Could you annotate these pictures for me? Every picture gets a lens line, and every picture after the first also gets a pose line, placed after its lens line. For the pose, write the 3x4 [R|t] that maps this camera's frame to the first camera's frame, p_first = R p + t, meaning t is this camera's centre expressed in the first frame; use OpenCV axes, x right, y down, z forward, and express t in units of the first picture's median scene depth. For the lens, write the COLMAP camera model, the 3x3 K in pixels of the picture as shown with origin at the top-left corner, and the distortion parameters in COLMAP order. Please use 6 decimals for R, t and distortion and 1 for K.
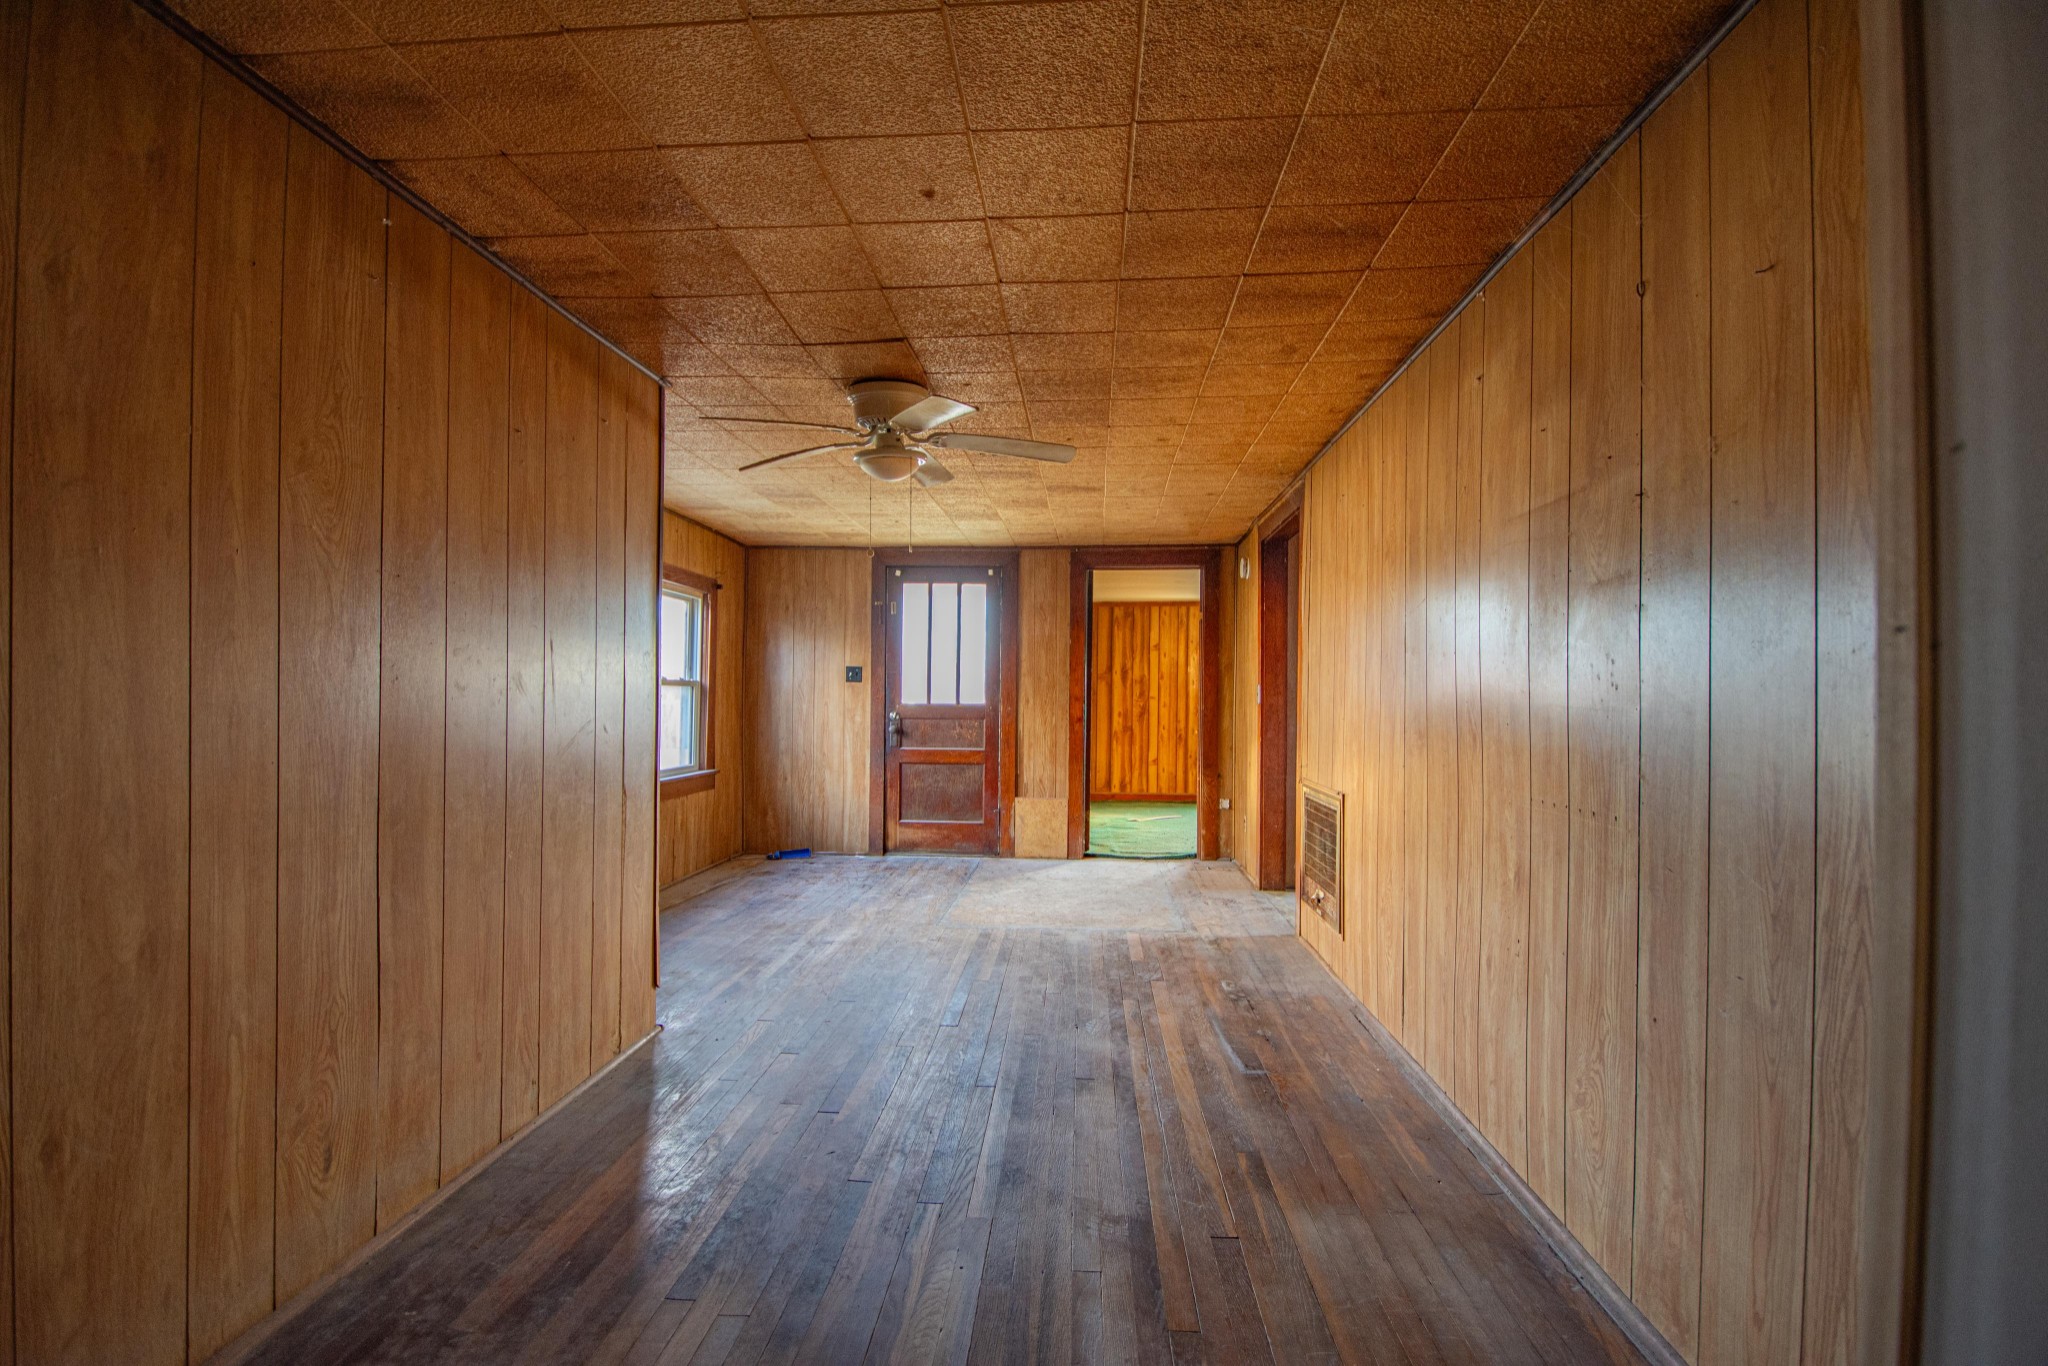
lens RADIAL K [[895.0, 0, 1033.7], [0, 895.0, 696.2], [0, 0, 1]] dist [0.020092, -0.026076]
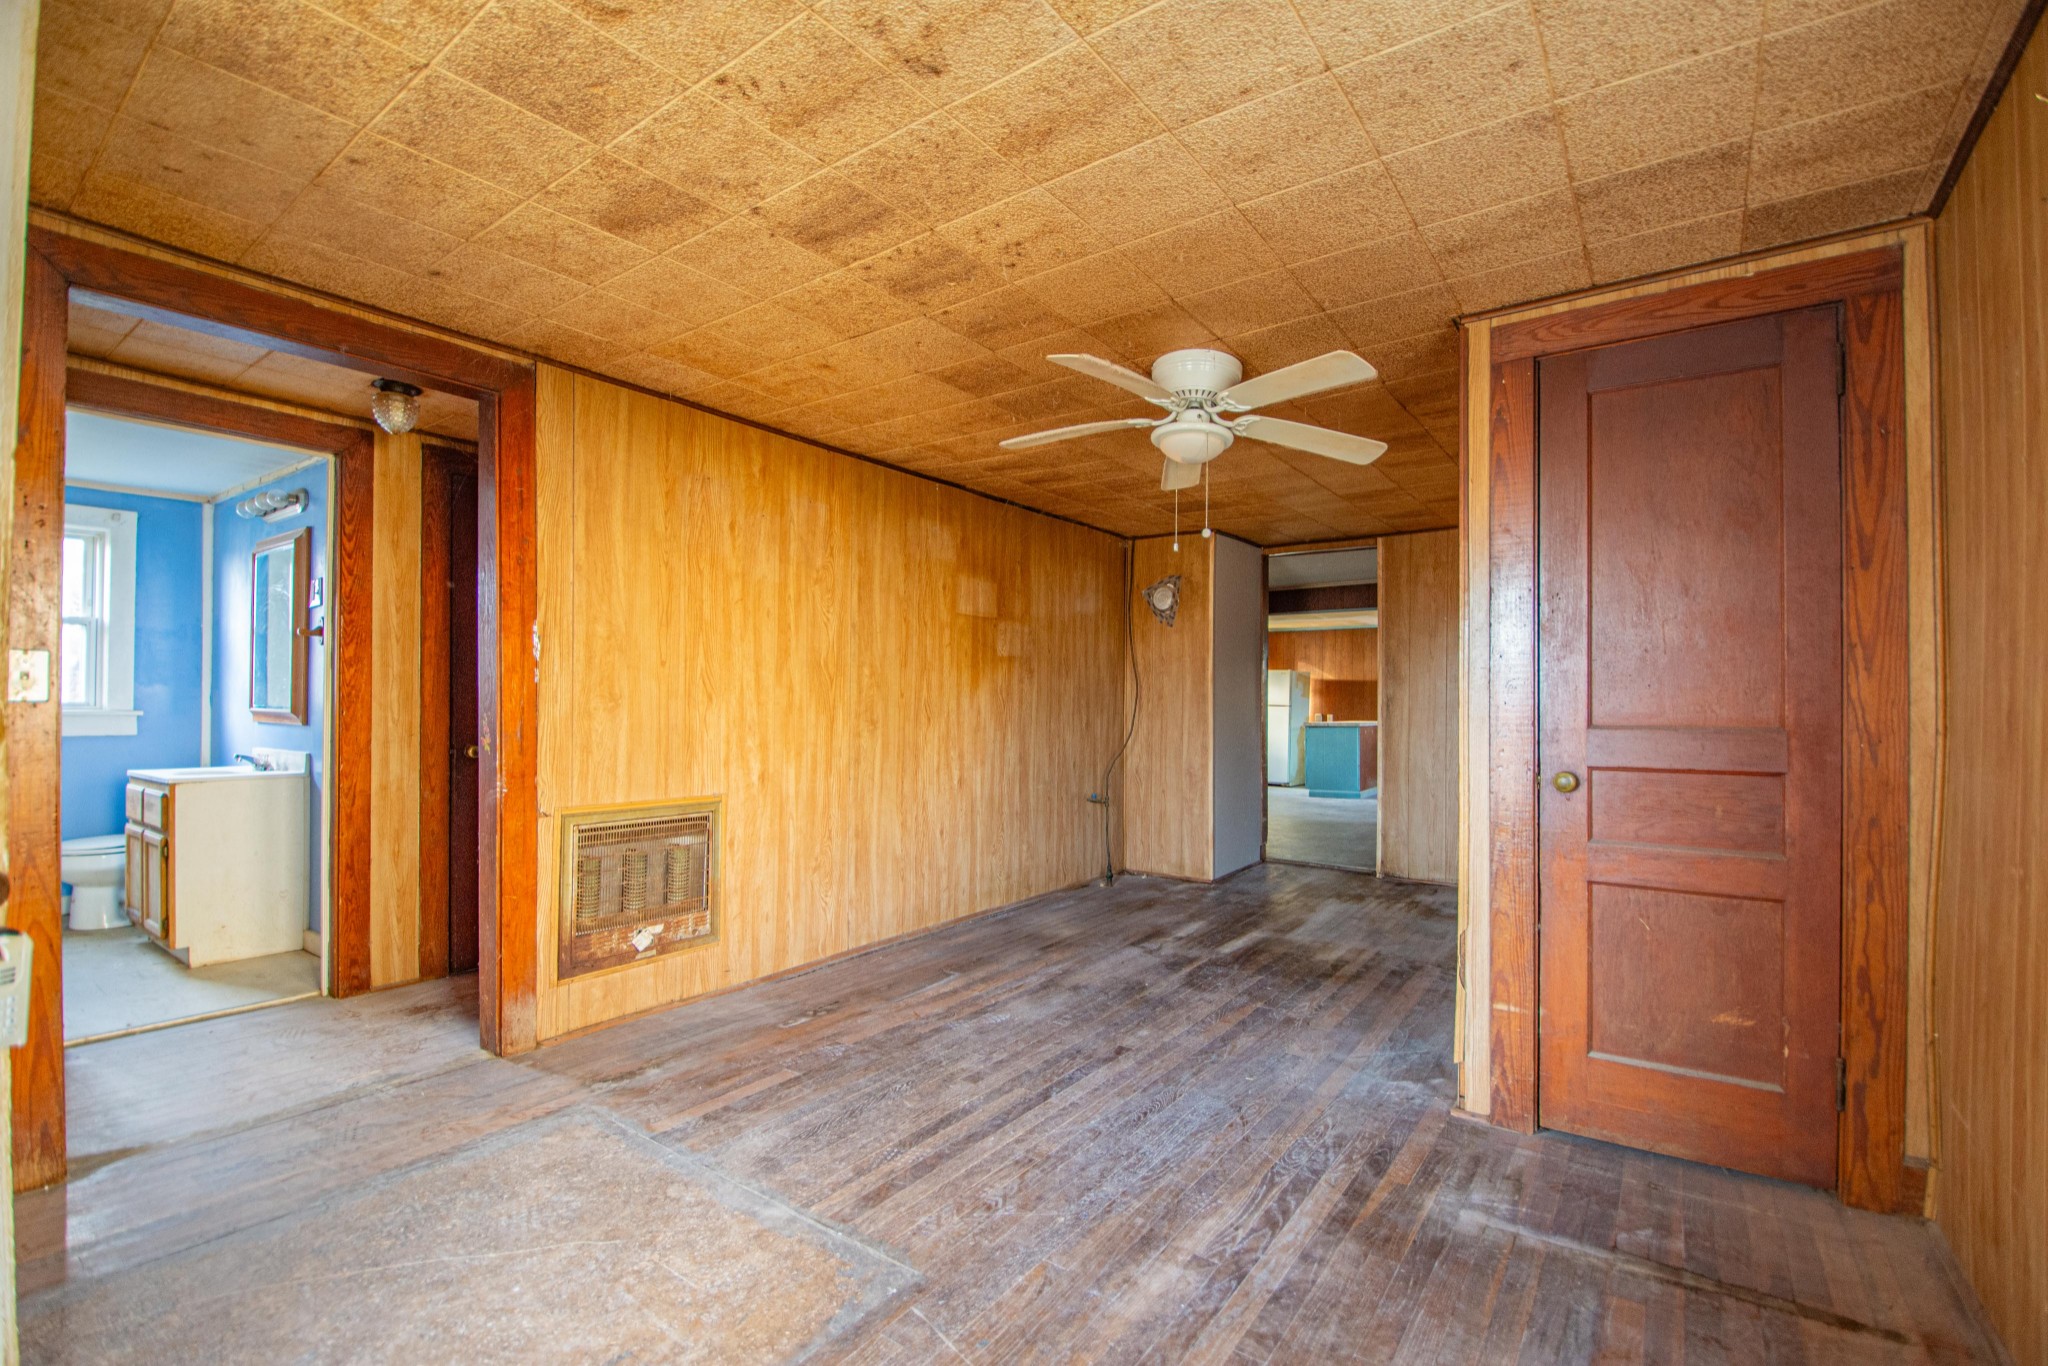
lens RADIAL K [[895.0, 0, 1033.7], [0, 895.0, 696.2], [0, 0, 1]] dist [0.020092, -0.026076]
pose [[-0.846622, -0.012495, 0.532049, -0.377377], [-0.016160, 0.999867, -0.002233, 0.000603], [-0.531950, -0.010489, -0.846711, 1.370616]]
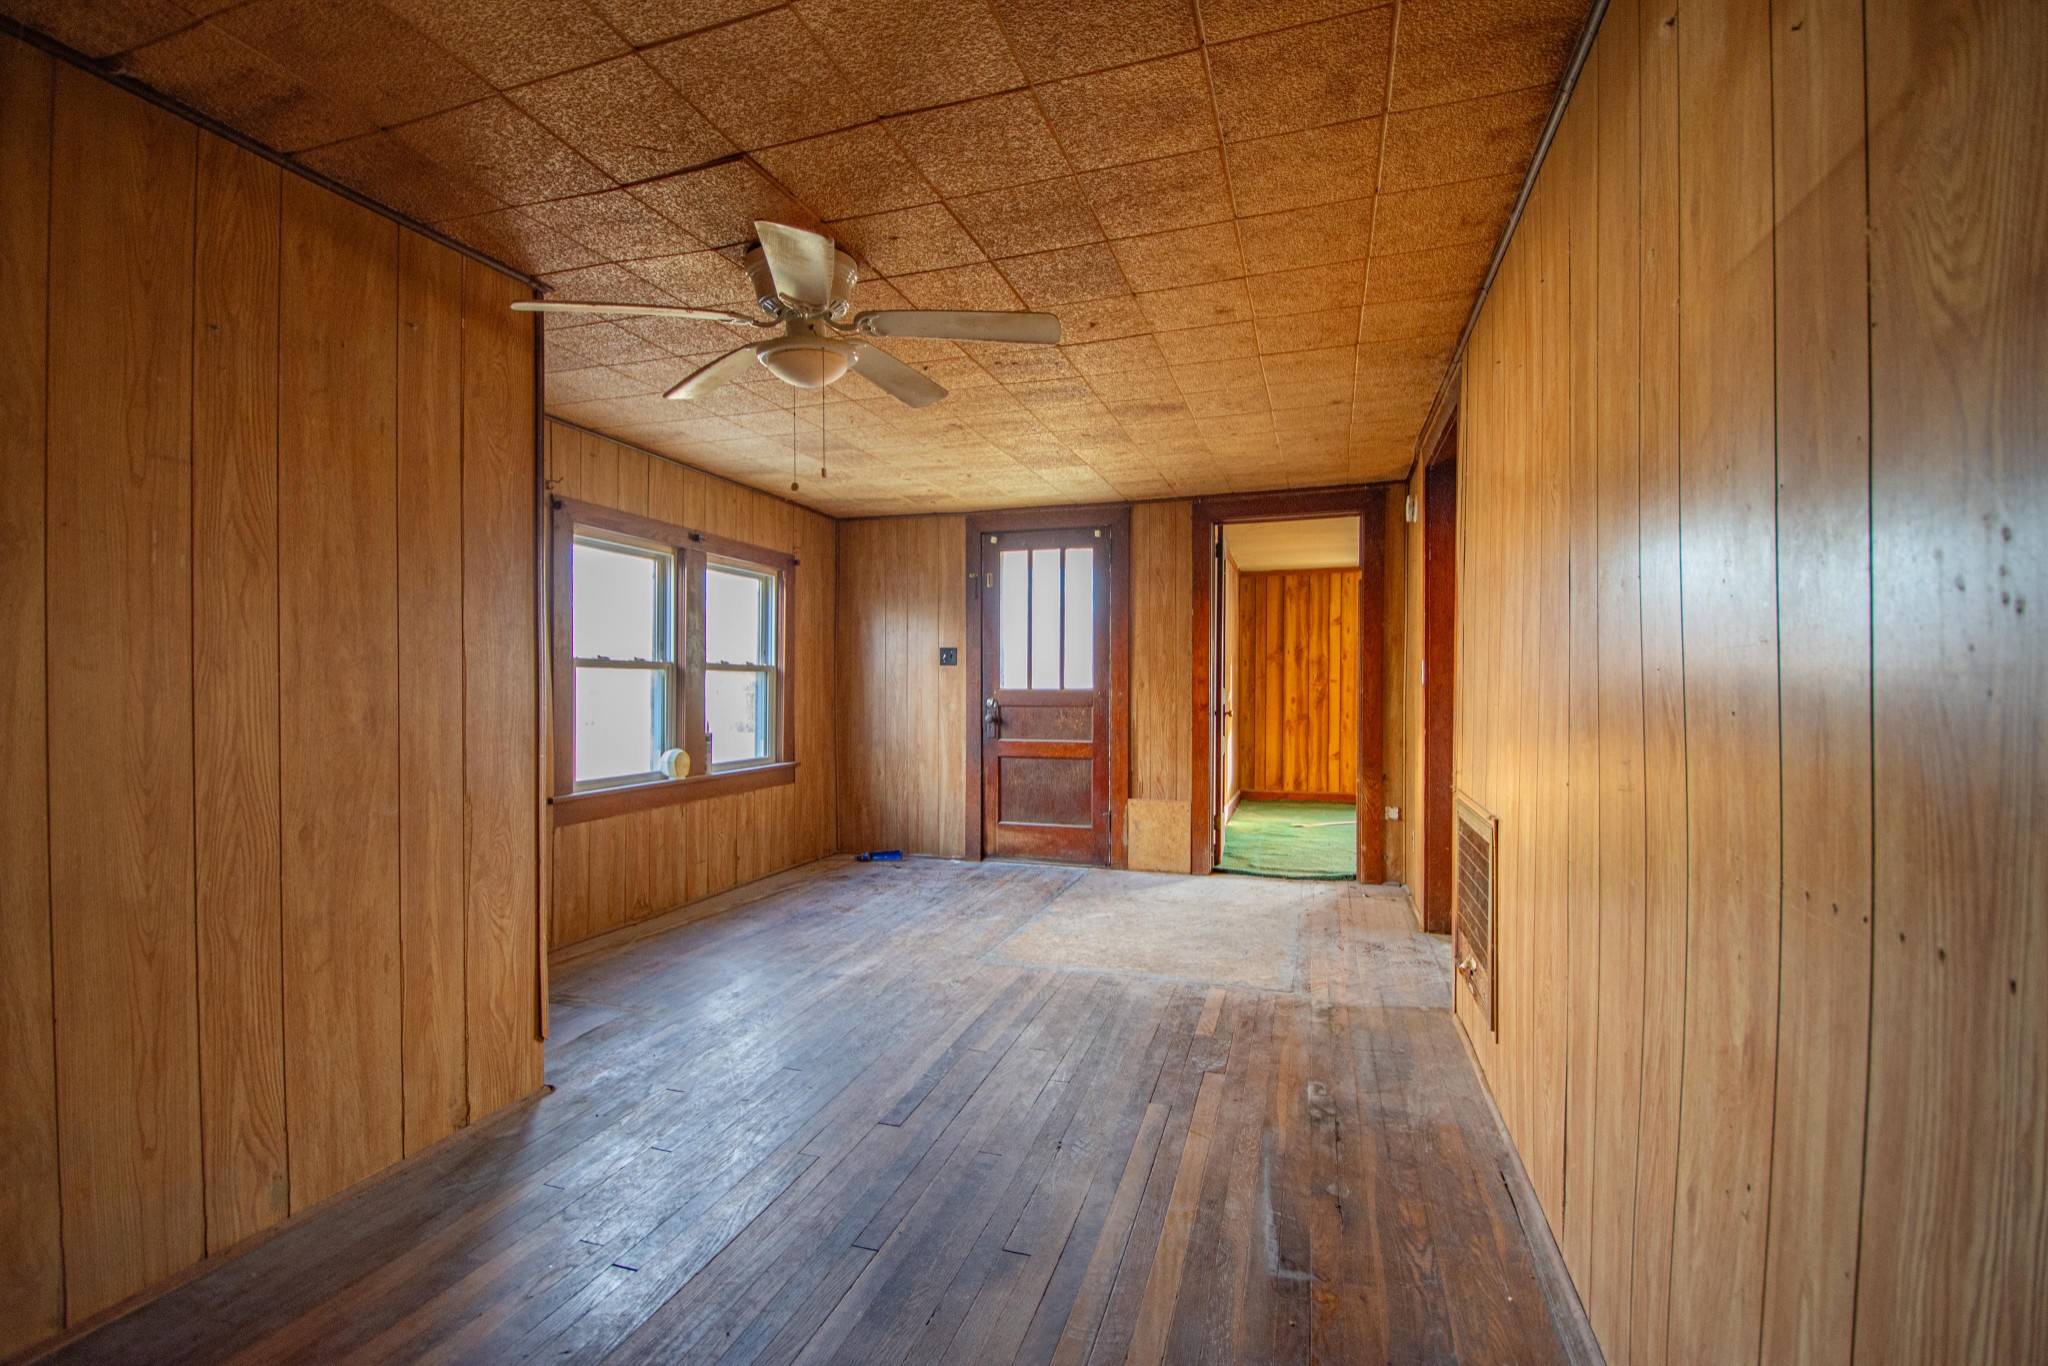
lens RADIAL K [[895.0, 0, 1033.7], [0, 895.0, 696.2], [0, 0, 1]] dist [0.020092, -0.026076]
pose [[0.969388, -0.005906, -0.245461, 0.149681], [0.009318, 0.999875, 0.012743, 0.006655], [0.245355, -0.014640, 0.969323, 0.237507]]
